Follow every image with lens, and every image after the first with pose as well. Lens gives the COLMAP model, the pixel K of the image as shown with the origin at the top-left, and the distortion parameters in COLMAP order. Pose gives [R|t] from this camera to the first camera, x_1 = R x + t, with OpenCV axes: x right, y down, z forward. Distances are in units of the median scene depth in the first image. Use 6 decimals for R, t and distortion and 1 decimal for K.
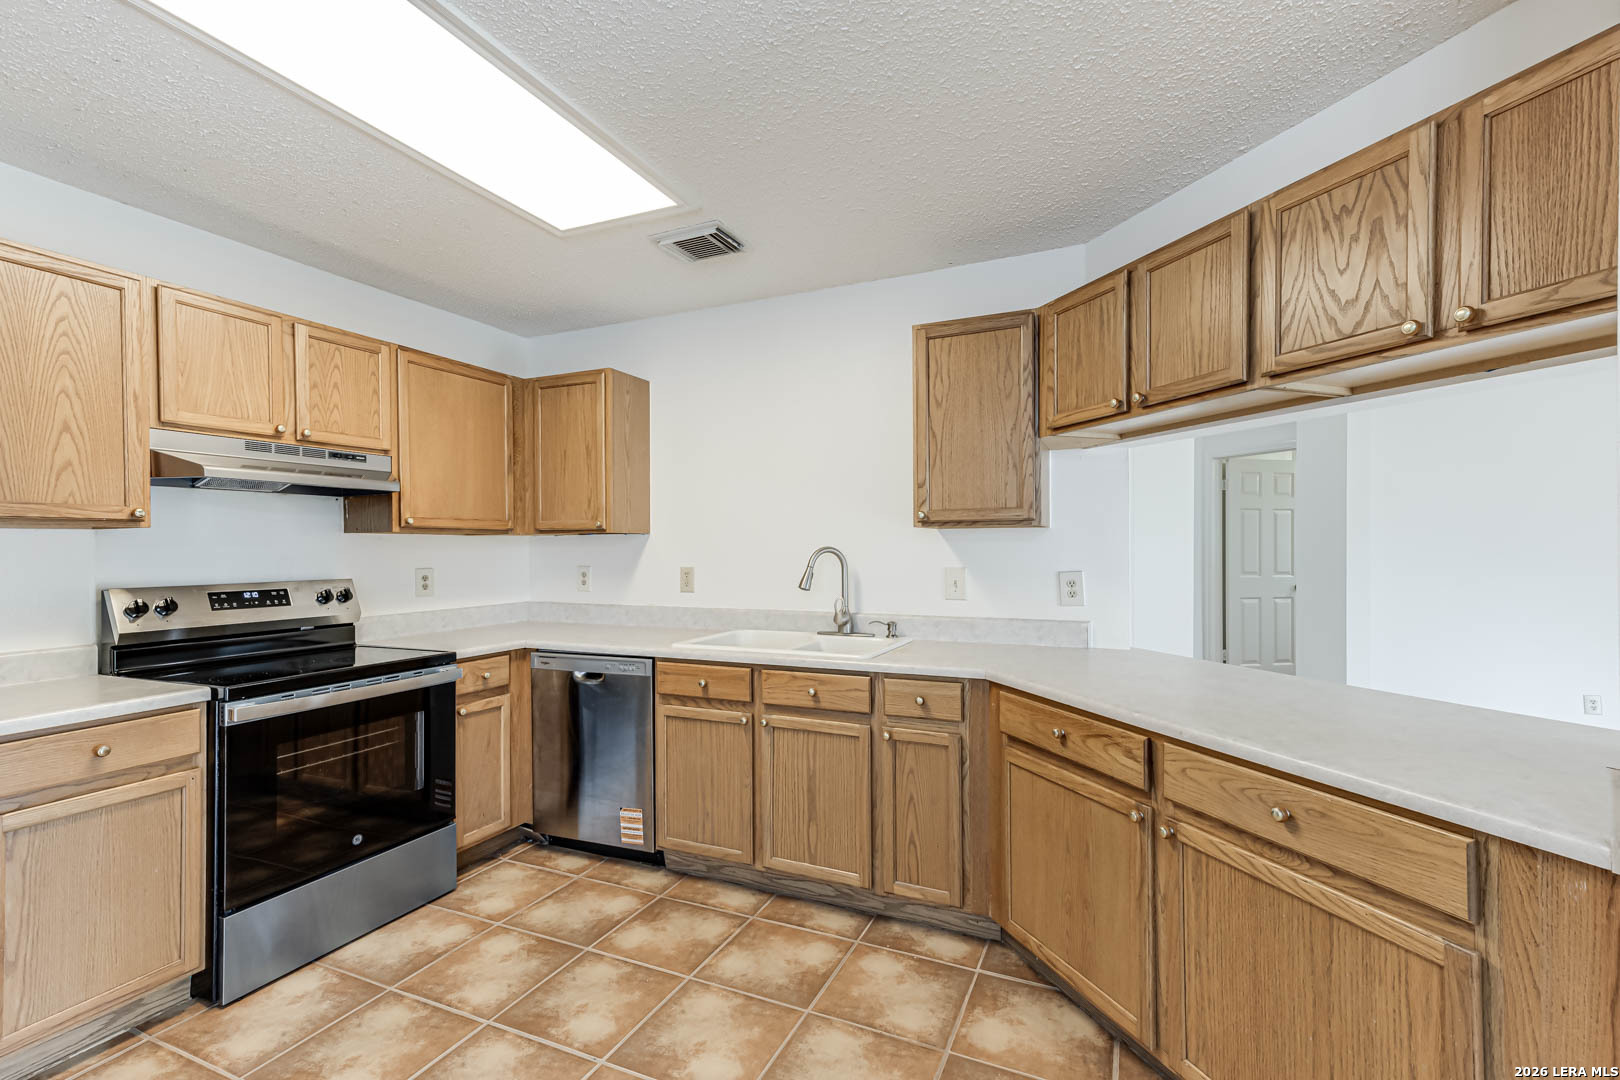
lens RADIAL K [[720.7, 0, 811.0], [0, 720.7, 547.8], [0, 0, 1]] dist [0.043299, -0.000045]
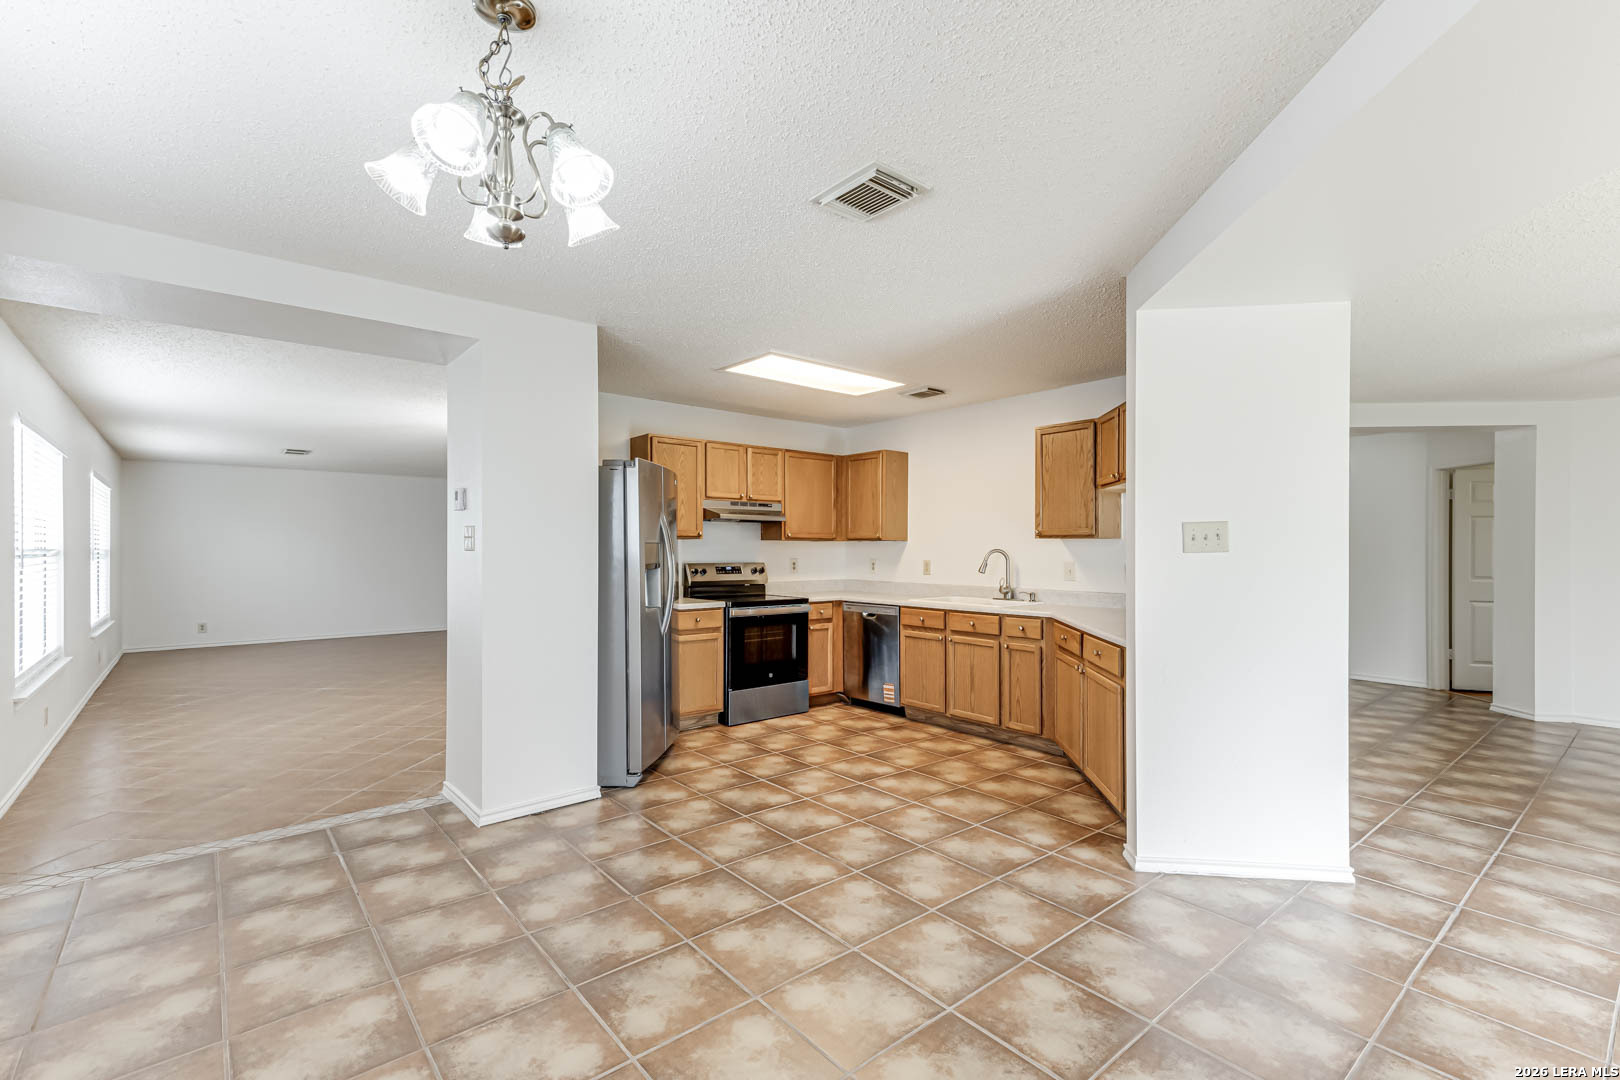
lens RADIAL K [[720.7, 0, 825.6], [0, 720.7, 547.4], [0, 0, 1]] dist [0.032113, 0.000229]
pose [[0.909330, 0.007413, -0.416009, 0.431025], [-0.008141, 0.999967, 0.000023, -0.001863], [0.415996, 0.003366, 0.909360, -0.889650]]
